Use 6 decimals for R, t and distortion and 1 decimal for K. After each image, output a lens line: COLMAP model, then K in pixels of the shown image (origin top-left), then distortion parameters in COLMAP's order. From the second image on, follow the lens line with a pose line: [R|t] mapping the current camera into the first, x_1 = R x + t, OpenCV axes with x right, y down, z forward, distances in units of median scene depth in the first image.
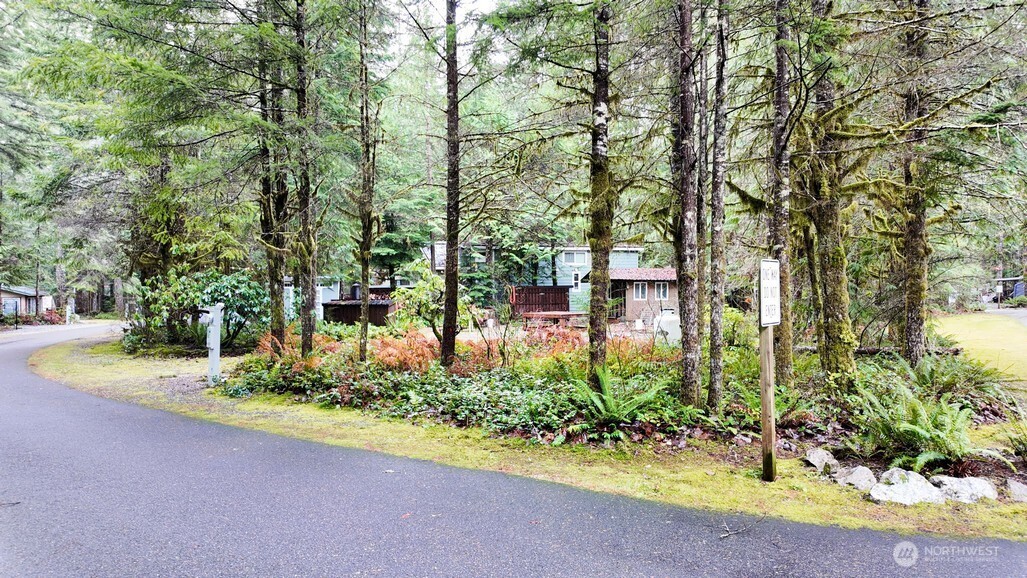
lens RADIAL K [[627.1, 0, 513.5], [0, 627.1, 289.0], [0, 0, 1]] dist [-0.002613, -0.002681]
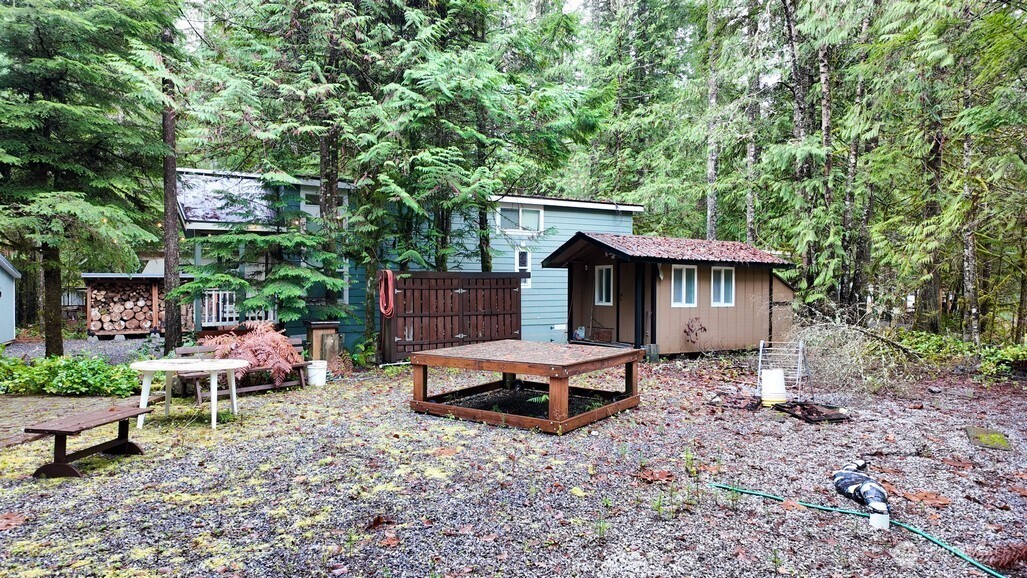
lens RADIAL K [[627.1, 0, 513.5], [0, 627.1, 289.0], [0, 0, 1]] dist [-0.002613, -0.002681]
pose [[0.981548, 0.006023, 0.191121, 0.001413], [-0.005511, 0.999980, -0.003209, 0.007576], [-0.191136, 0.002096, 0.981561, 0.579411]]
